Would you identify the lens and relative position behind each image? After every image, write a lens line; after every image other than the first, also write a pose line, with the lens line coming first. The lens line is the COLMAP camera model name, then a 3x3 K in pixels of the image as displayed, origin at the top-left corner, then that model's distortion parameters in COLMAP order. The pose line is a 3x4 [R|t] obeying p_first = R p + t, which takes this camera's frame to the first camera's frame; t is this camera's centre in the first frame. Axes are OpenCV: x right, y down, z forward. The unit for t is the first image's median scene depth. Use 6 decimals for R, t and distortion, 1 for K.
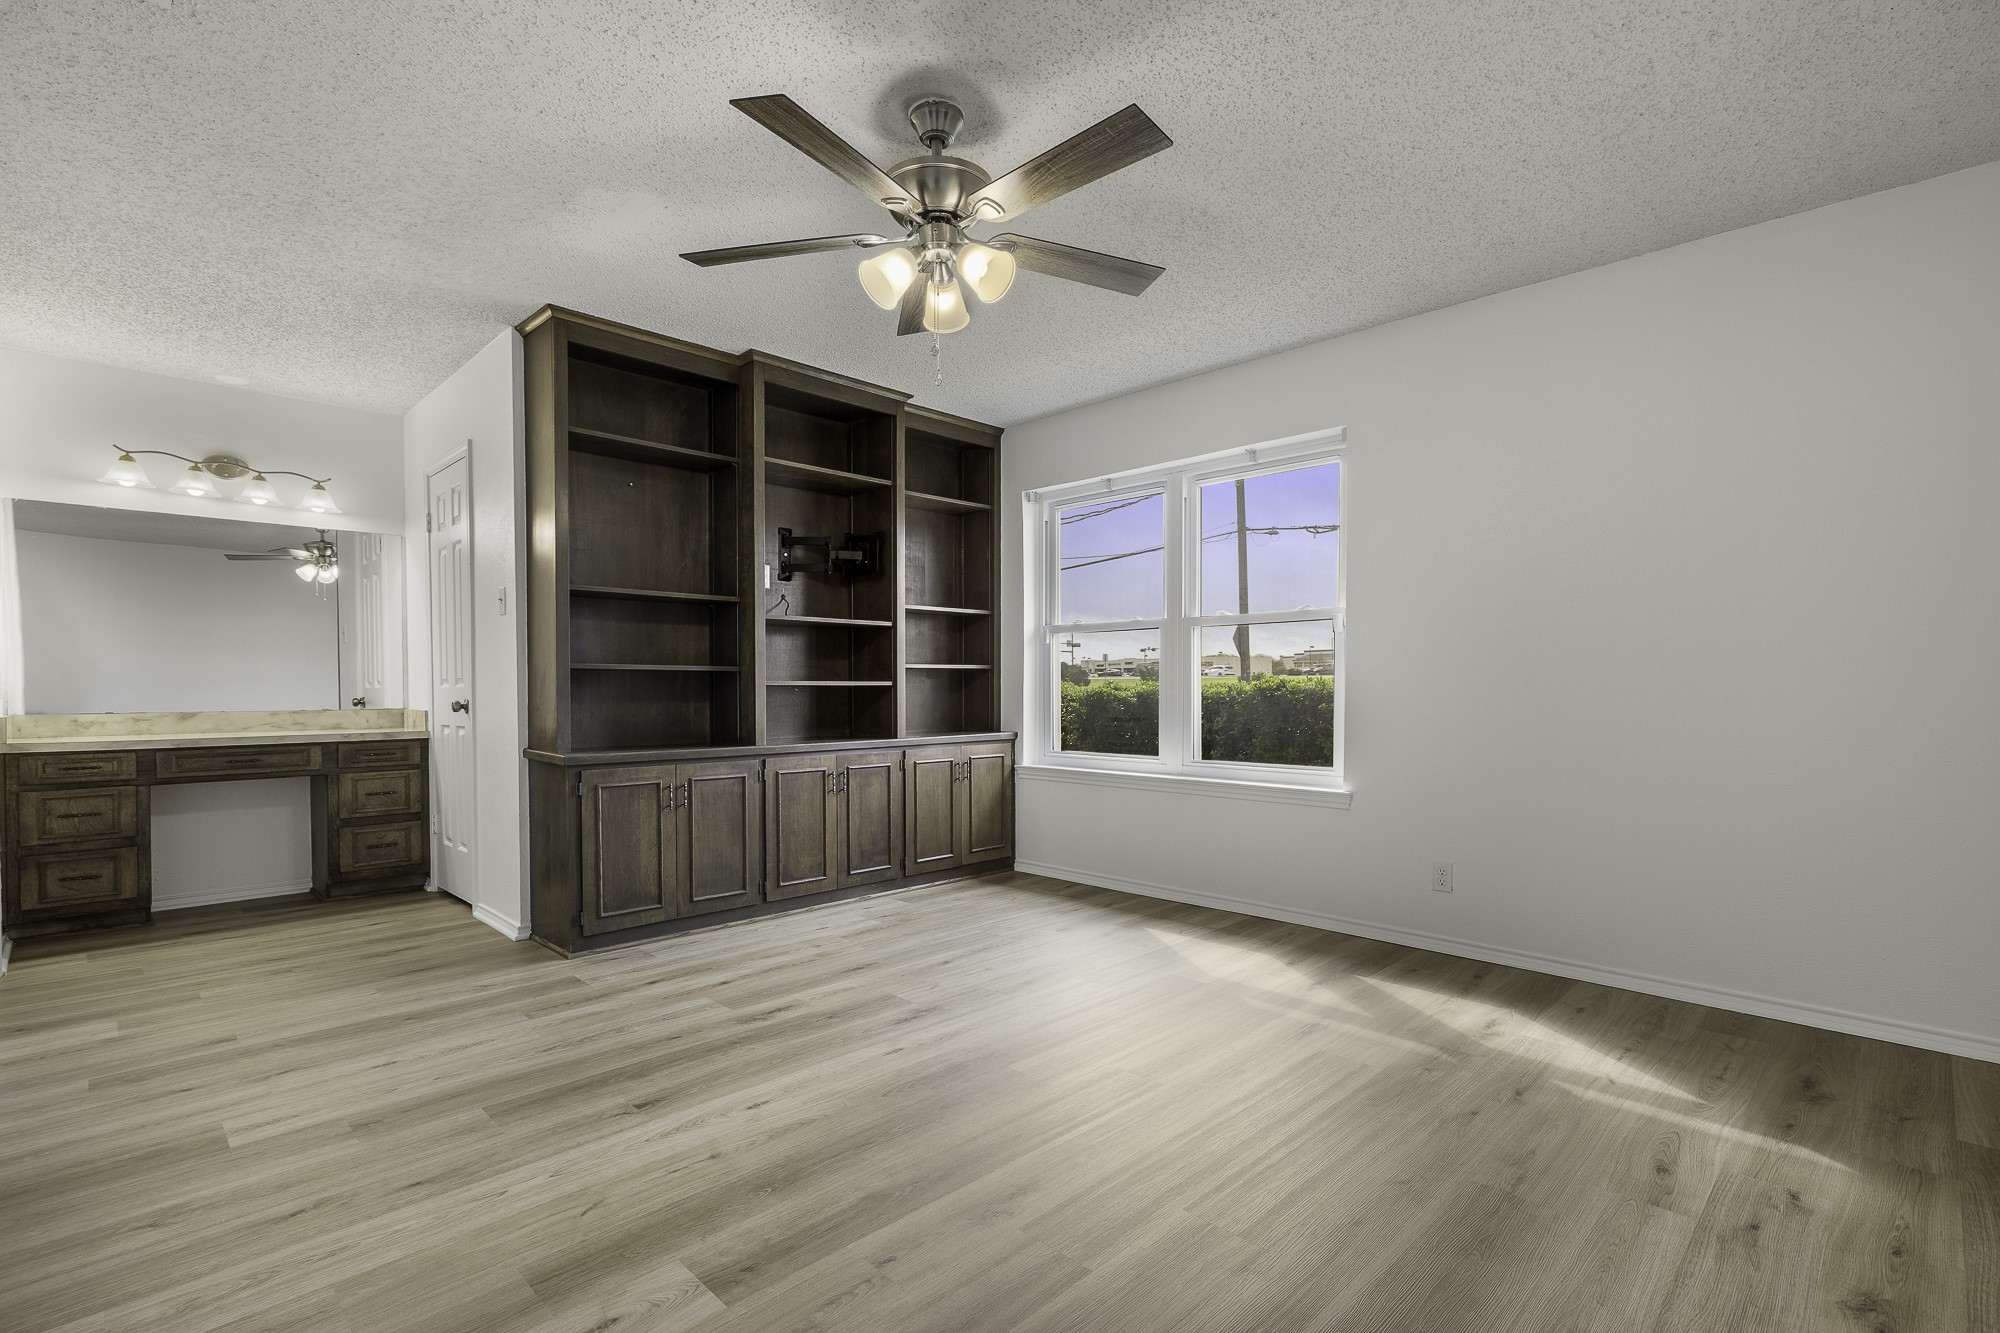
lens RADIAL K [[929.5, 0, 998.8], [0, 929.5, 694.7], [0, 0, 1]] dist [-0.001322, 0.000066]
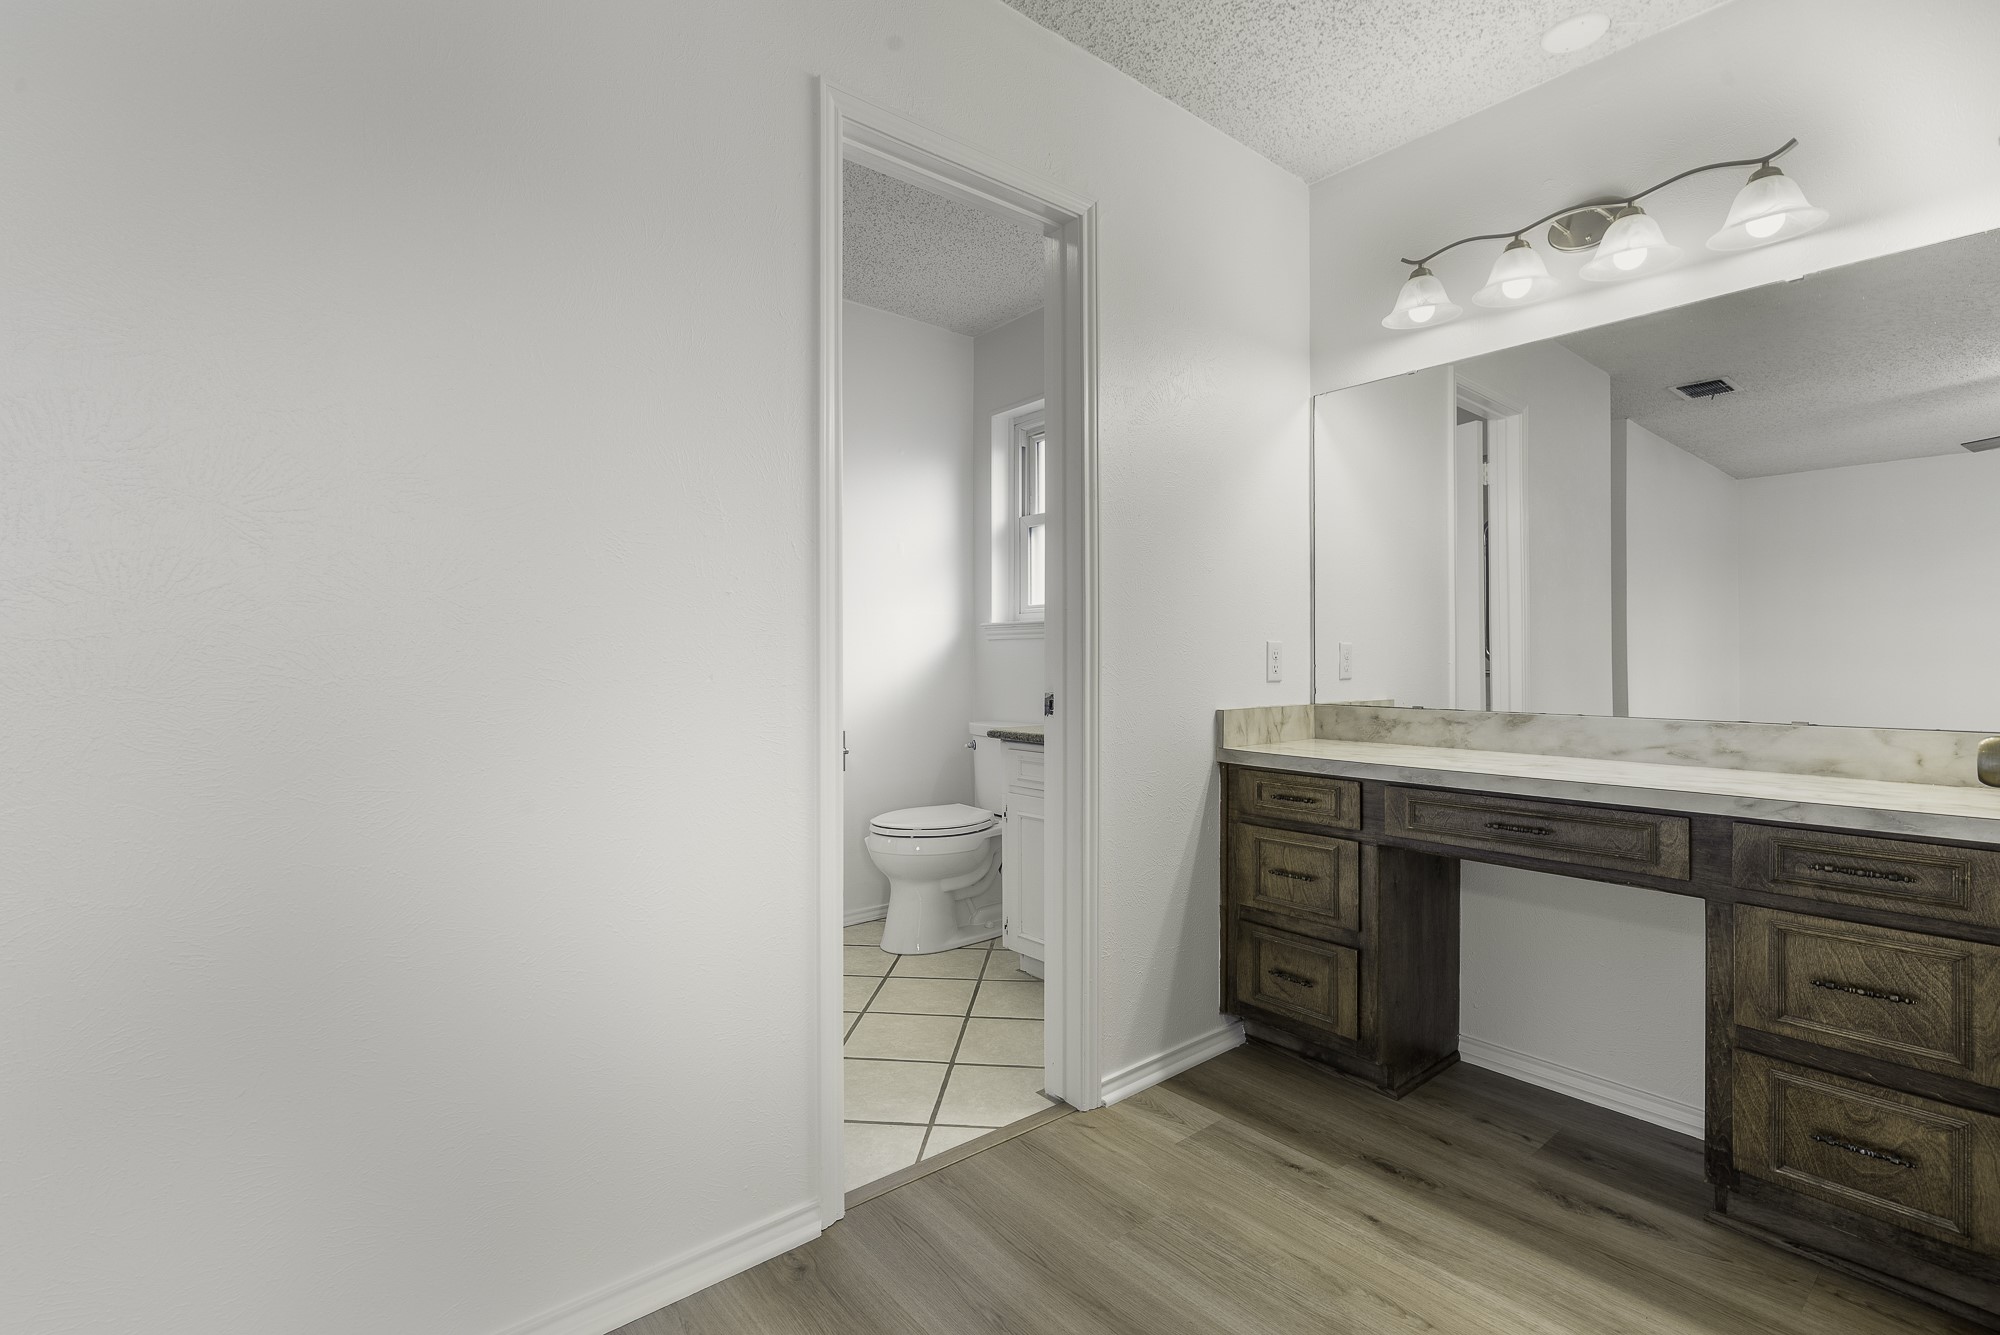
lens RADIAL K [[906.9, 0, 1000.1], [0, 906.9, 662.4], [0, 0, 1]] dist [-0.002325, -0.000305]
pose [[-0.094027, 0.003681, -0.995563, -0.333701], [-0.005205, 0.999978, 0.004189, -0.010881], [0.995556, 0.005575, -0.094006, 0.765386]]
